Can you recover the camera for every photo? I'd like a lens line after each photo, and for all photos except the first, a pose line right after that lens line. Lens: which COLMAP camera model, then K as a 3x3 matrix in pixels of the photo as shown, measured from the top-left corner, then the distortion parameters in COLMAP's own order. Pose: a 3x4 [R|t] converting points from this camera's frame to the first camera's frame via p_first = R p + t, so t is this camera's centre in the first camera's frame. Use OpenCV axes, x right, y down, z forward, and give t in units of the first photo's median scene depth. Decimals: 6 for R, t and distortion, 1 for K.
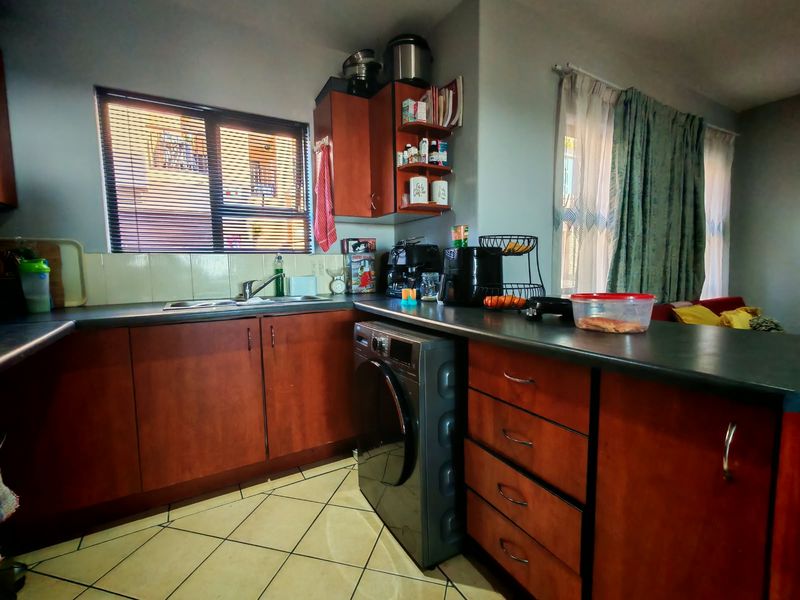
lens RADIAL K [[360.3, 0, 398.1], [0, 360.3, 300.3], [0, 0, 1]] dist [-0.000054, 0.000039]
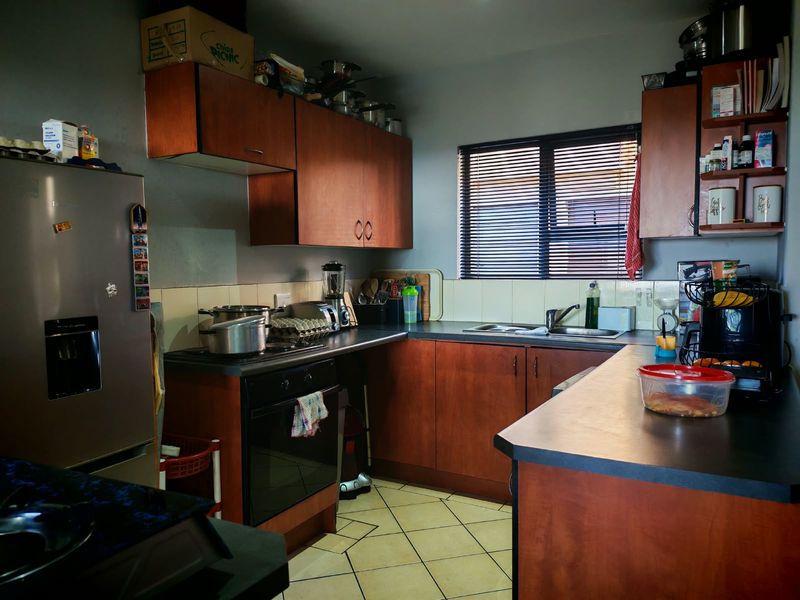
lens RADIAL K [[591.4, 0, 399.4], [0, 591.4, 300.6], [0, 0, 1]] dist [0.004414, 0.000568]
pose [[0.499302, 0.064134, -0.864051, 0.786960], [-0.079371, 0.996449, 0.028096, -0.093550], [0.862785, 0.054552, 0.502619, -0.165644]]
